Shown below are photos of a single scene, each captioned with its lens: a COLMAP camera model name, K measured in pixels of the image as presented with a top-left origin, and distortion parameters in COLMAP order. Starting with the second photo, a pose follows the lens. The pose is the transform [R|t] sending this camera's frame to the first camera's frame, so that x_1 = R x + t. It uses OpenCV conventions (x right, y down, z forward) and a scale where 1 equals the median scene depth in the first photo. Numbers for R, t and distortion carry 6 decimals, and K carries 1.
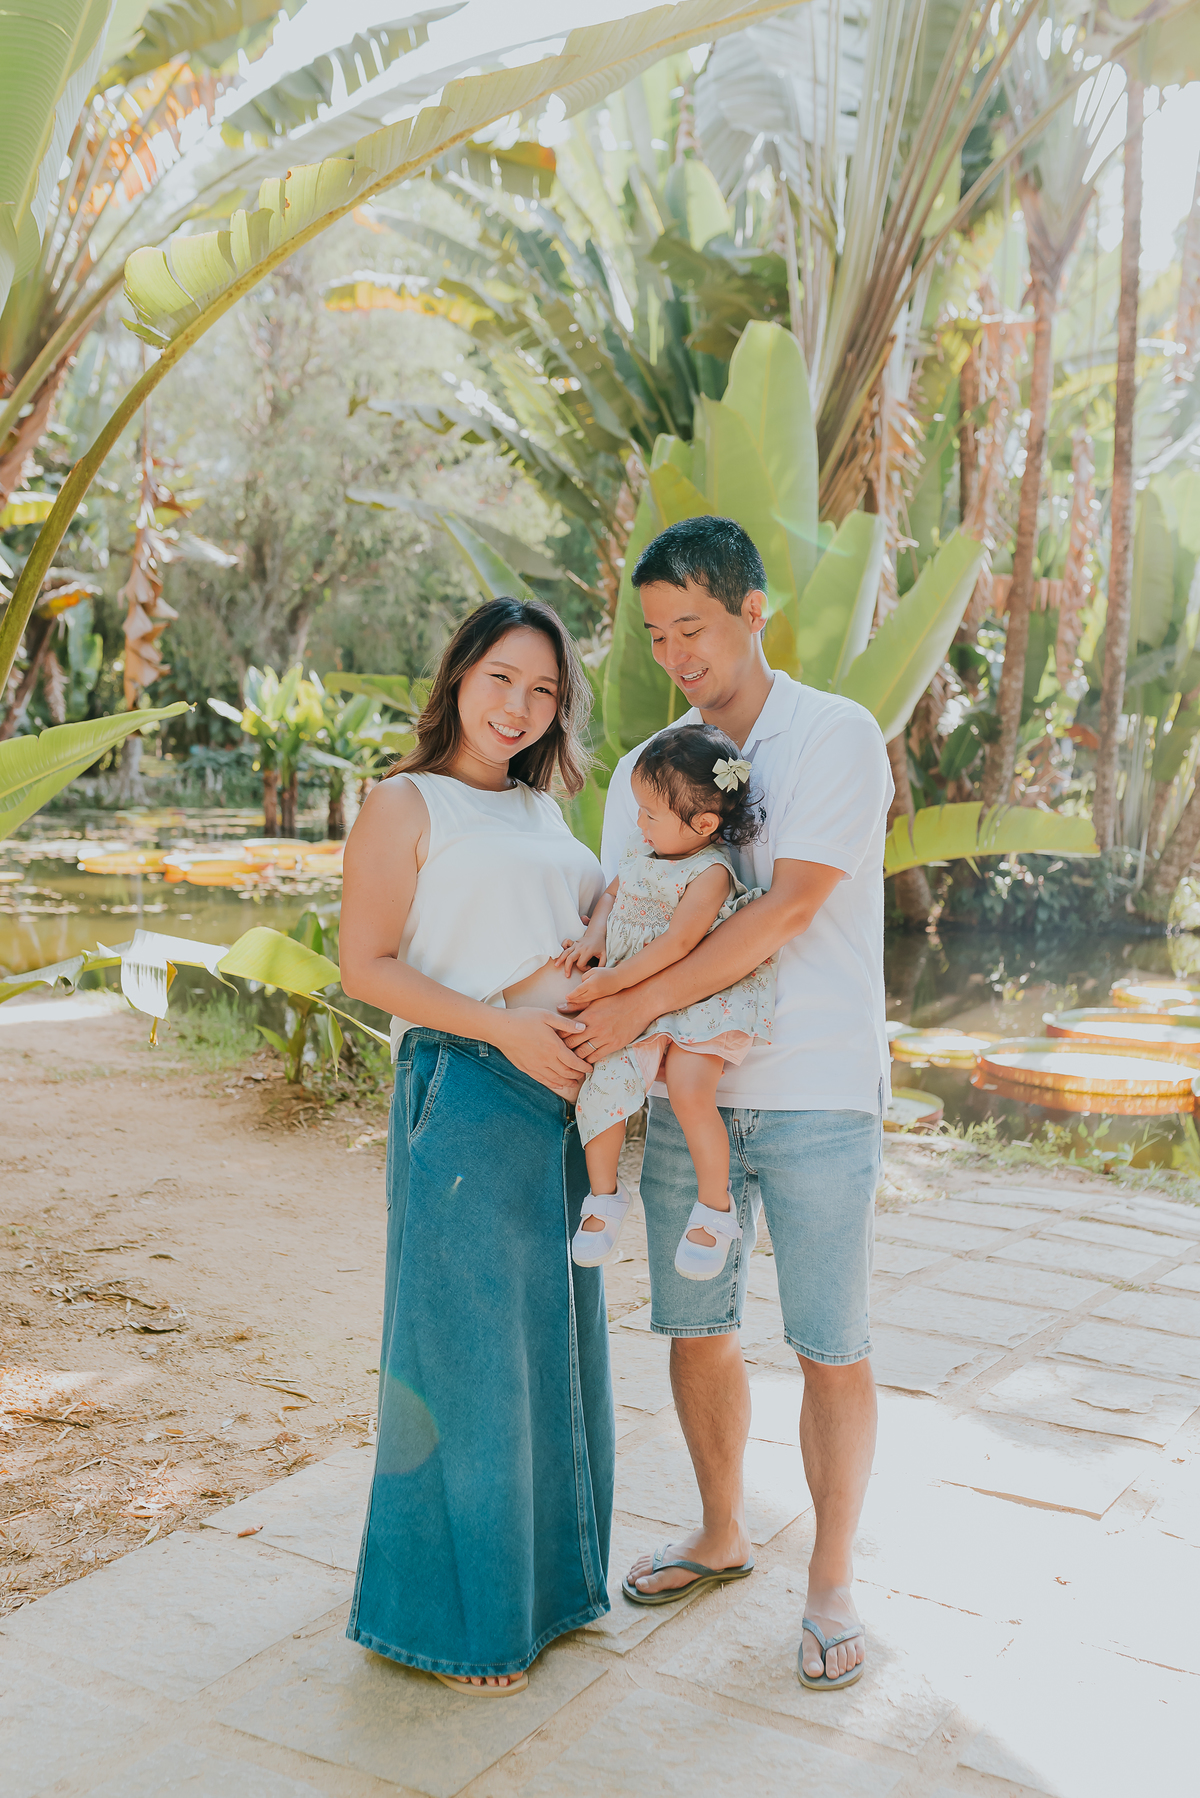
lens RADIAL K [[1825.7, 0, 599.7], [0, 1825.7, 972.7], [0, 0, 1]] dist [-0.012044, -0.014081]
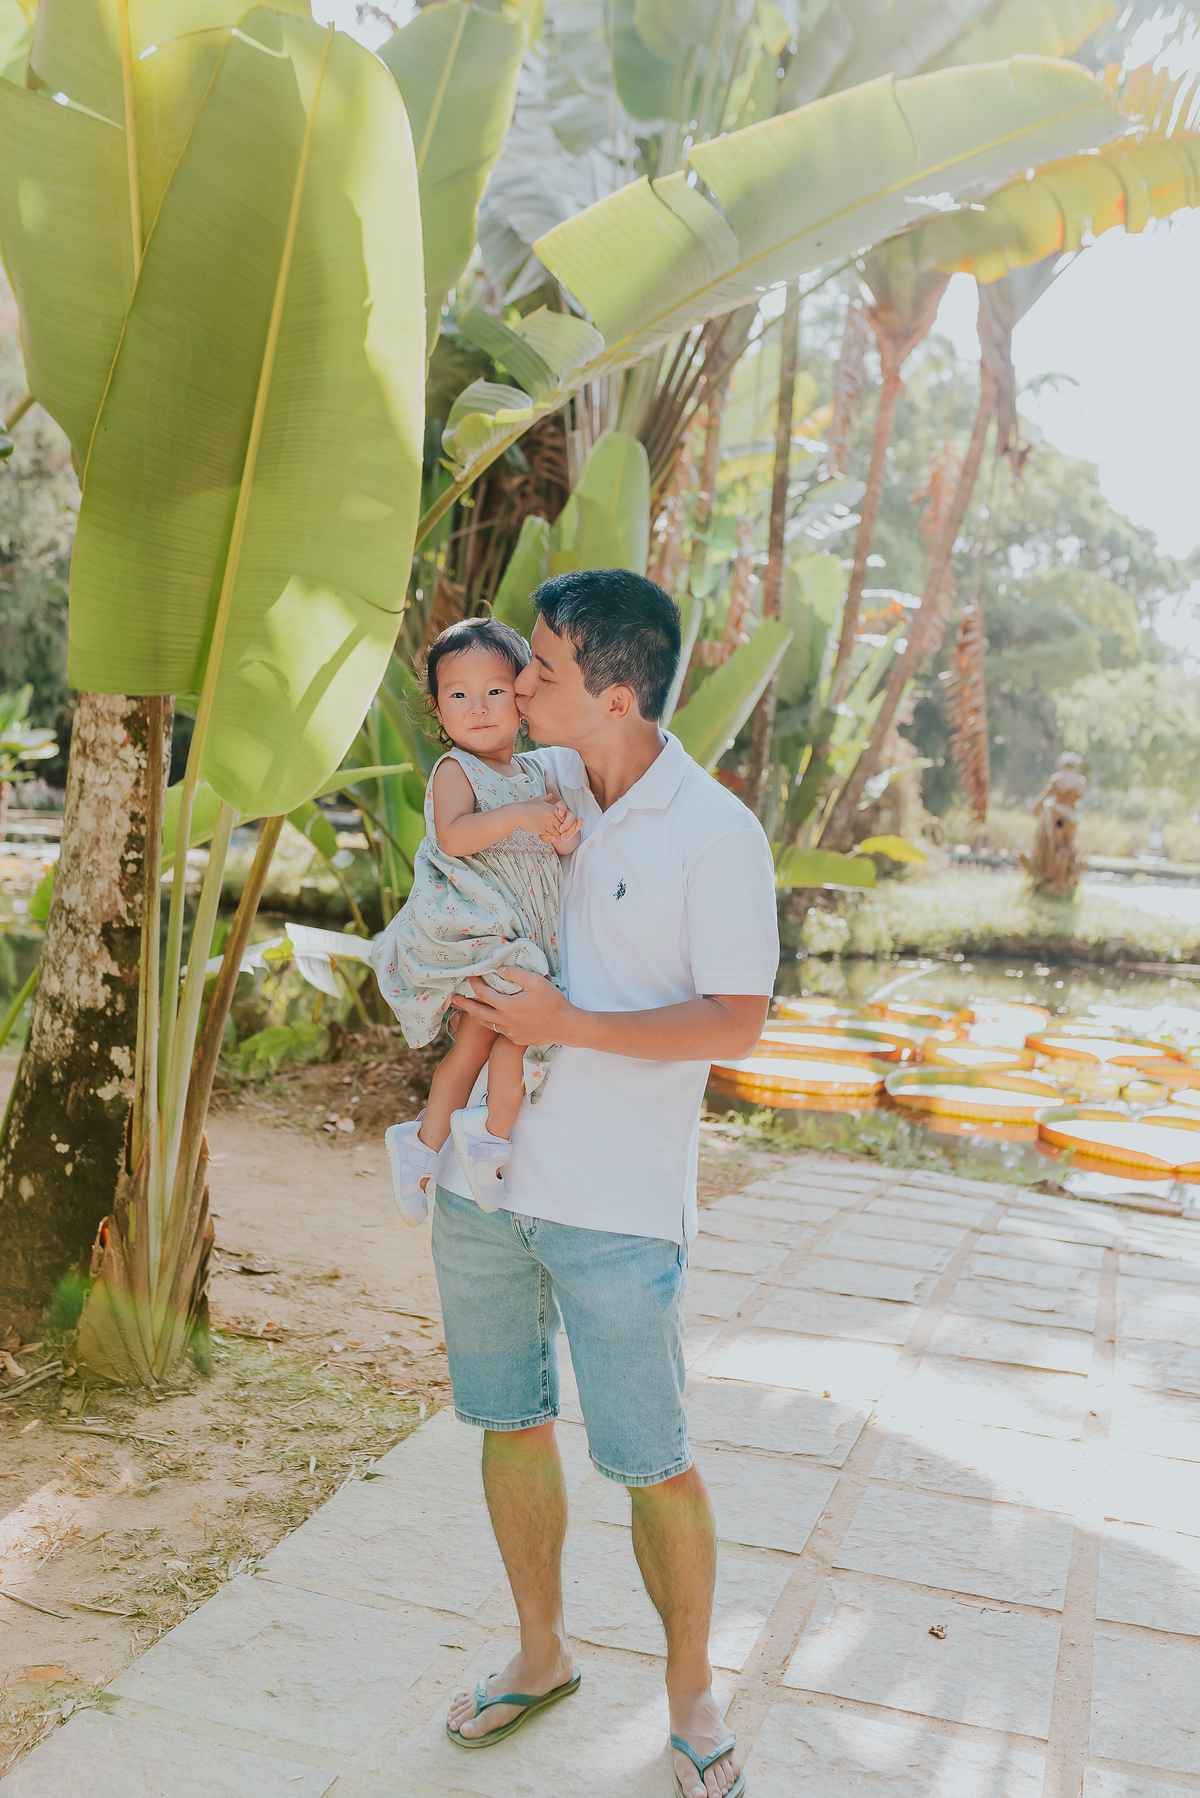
lens RADIAL K [[1797.1, 0, 592.8], [0, 1797.1, 888.8], [0, 0, 1]] dist [-0.006574, 0.003153]
pose [[0.968547, 0.036186, 0.246185, -0.096943], [-0.022552, 0.998063, -0.057976, 0.003860], [-0.247806, 0.050601, 0.967487, -0.053989]]
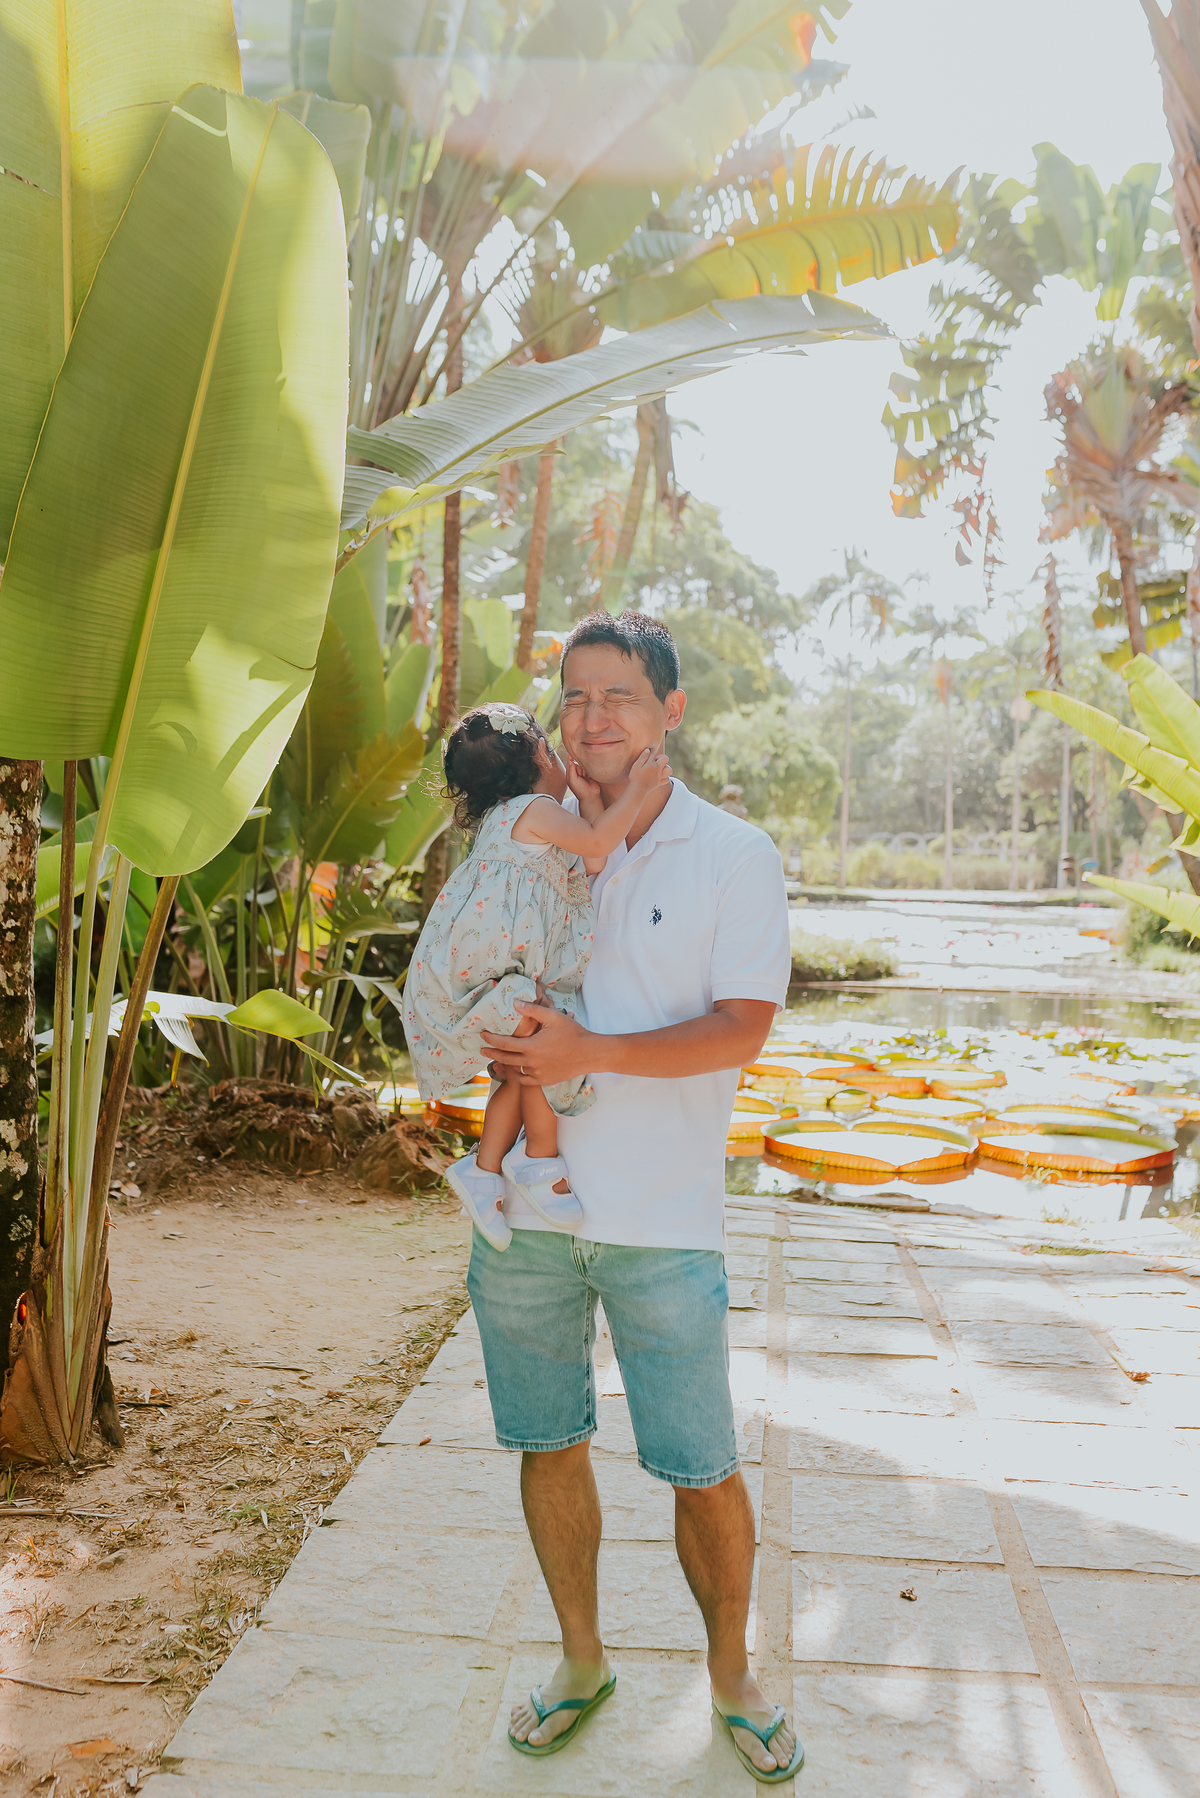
lens RADIAL K [[1797.6, 0, 600.0], [0, 1797.6, 899.0], [0, 0, 1]] dist [-0.010580, 0.008271]
pose [[0.897562, -0.006407, 0.440842, -0.137437], [0.043274, 0.996347, -0.073626, 0.004416], [-0.438759, 0.085161, 0.894560, -0.051038]]
